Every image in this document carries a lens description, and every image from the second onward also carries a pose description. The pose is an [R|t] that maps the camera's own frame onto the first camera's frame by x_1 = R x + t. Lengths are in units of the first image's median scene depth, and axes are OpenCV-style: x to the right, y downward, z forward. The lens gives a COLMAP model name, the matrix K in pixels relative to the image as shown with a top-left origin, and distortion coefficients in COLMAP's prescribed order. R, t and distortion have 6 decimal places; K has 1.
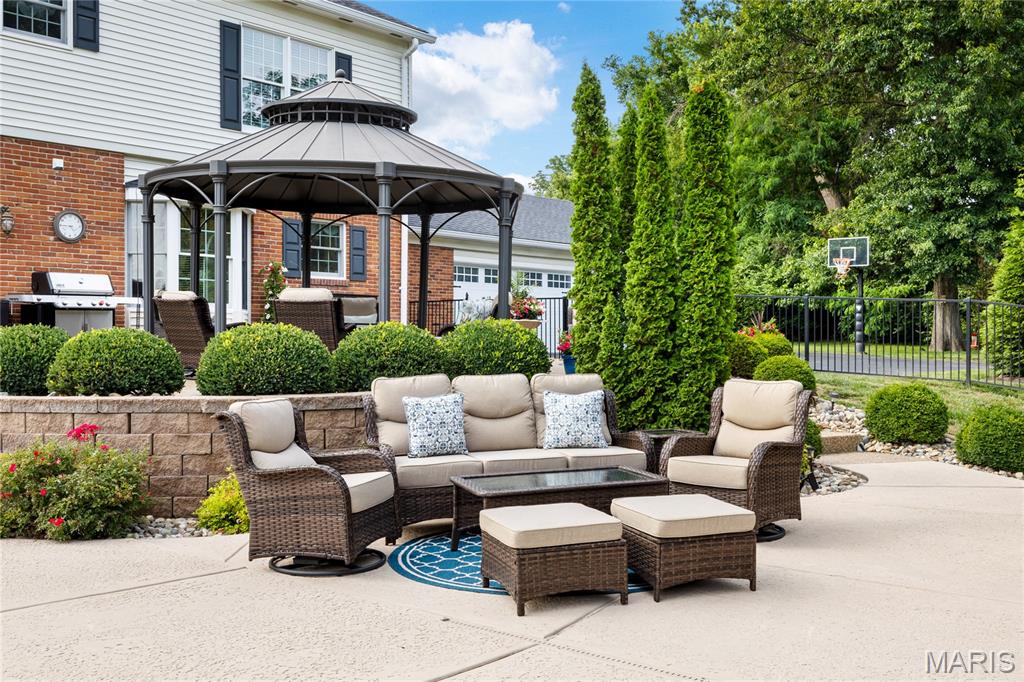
lens RADIAL K [[1044.3, 0, 512.0], [0, 1044.3, 341.0], [0, 0, 1]] dist [0.000339, -0.002433]
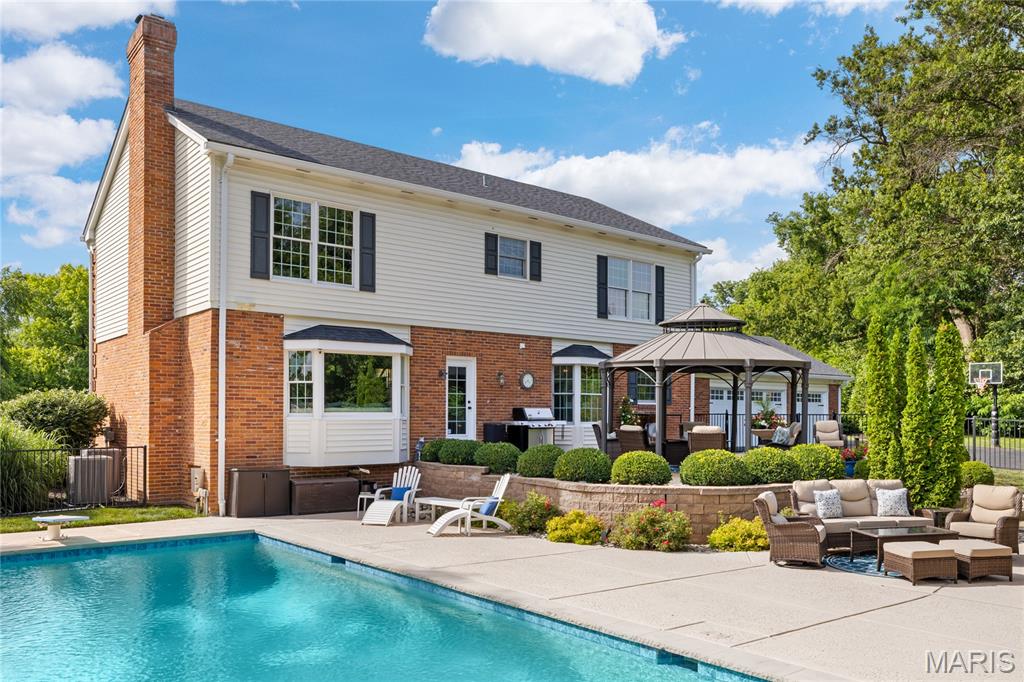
lens RADIAL K [[809.3, 0, 508.1], [0, 809.3, 409.7], [0, 0, 1]] dist [0.000926, 0.001492]
pose [[0.981172, 0.001123, -0.193132, -0.251391], [-0.003698, 0.999909, -0.012975, -0.056320], [0.193100, 0.013445, 0.981087, -0.479125]]
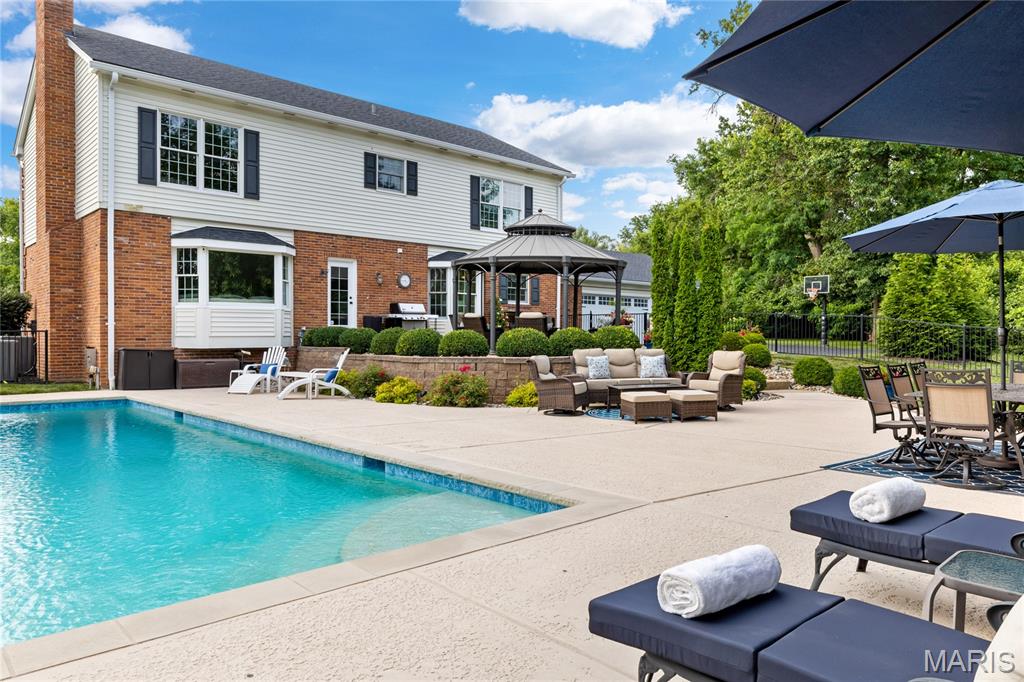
lens RADIAL K [[703.5, 0, 512.0], [0, 703.5, 341.0], [0, 0, 1]] dist [0.003490, 0.002743]
pose [[0.991532, 0.004073, -0.129796, -0.037908], [-0.003546, 0.999985, 0.004286, 0.005041], [0.129812, -0.003789, 0.991531, -0.485461]]
